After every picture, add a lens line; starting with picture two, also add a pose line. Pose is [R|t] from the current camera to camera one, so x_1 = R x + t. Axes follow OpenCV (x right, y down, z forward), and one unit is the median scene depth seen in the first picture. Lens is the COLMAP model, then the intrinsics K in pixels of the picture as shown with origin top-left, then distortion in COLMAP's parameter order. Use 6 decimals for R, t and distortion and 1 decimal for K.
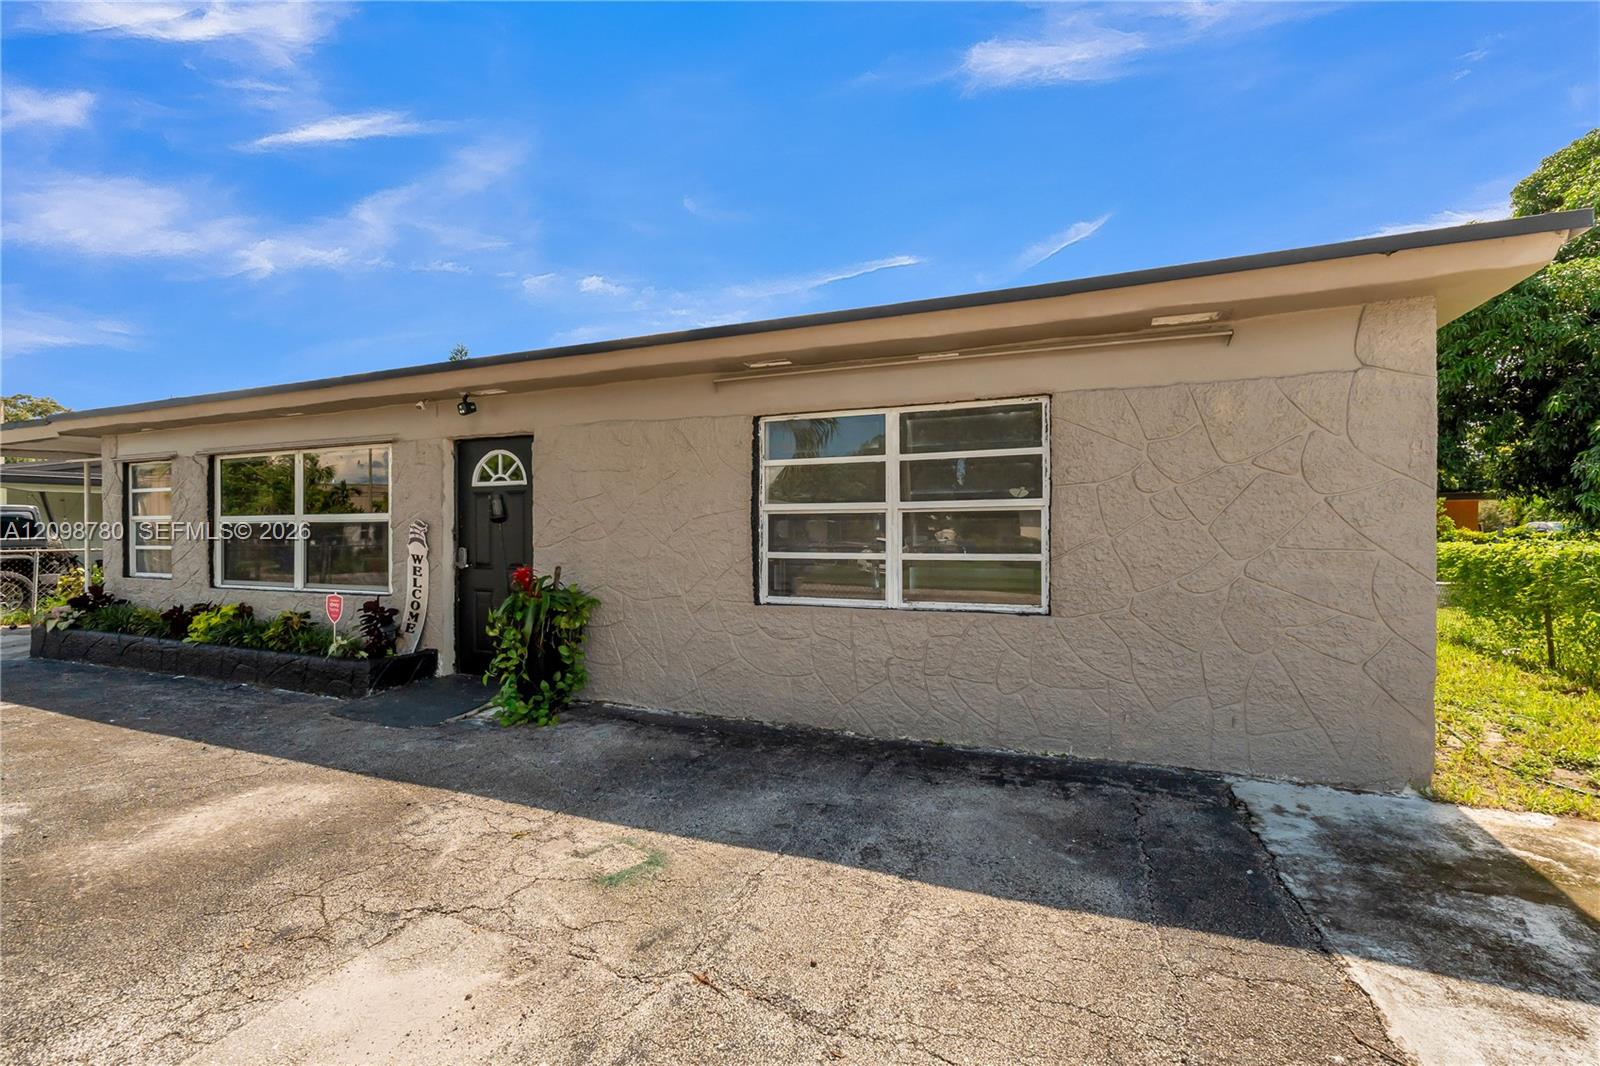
lens RADIAL K [[708.3, 0, 795.0], [0, 708.3, 536.0], [0, 0, 1]] dist [-0.003035, -0.000590]
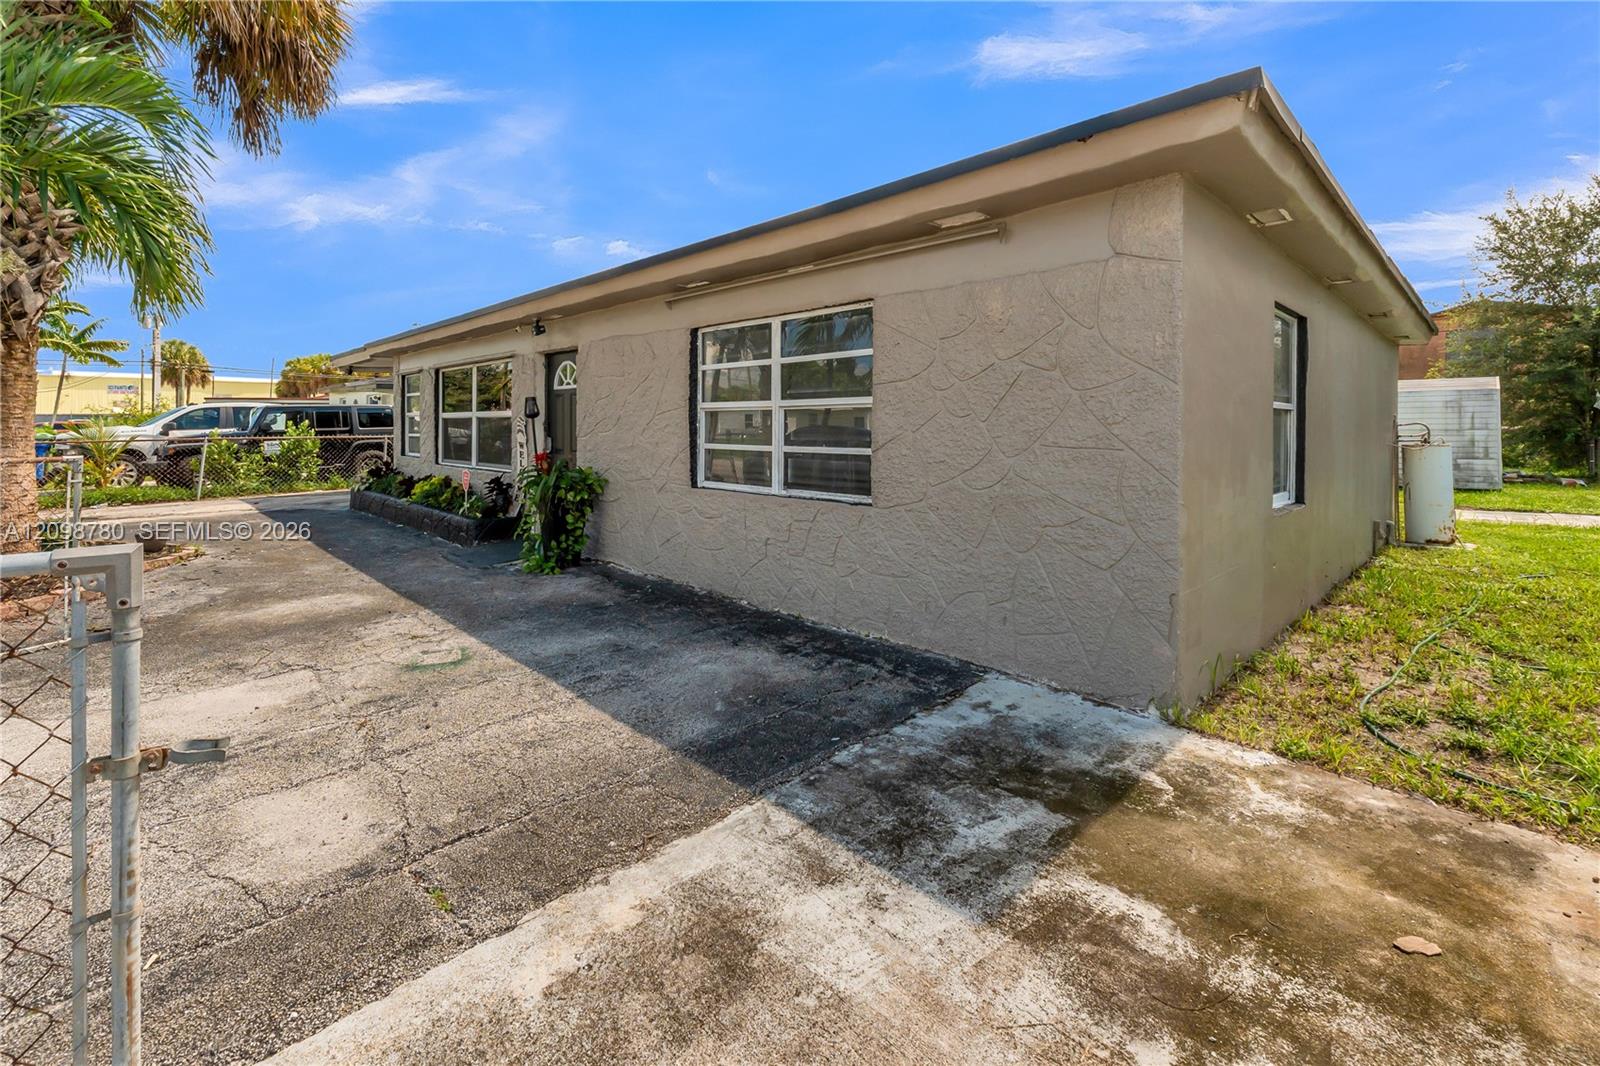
lens RADIAL K [[706.1, 0, 808.6], [0, 706.1, 426.5], [0, 0, 1]] dist [-0.002956, -0.001160]
pose [[0.926185, 0.004465, -0.377042, 0.639584], [-0.005116, 0.999987, -0.000726, -0.006244], [0.377034, 0.002602, 0.926196, -0.020514]]
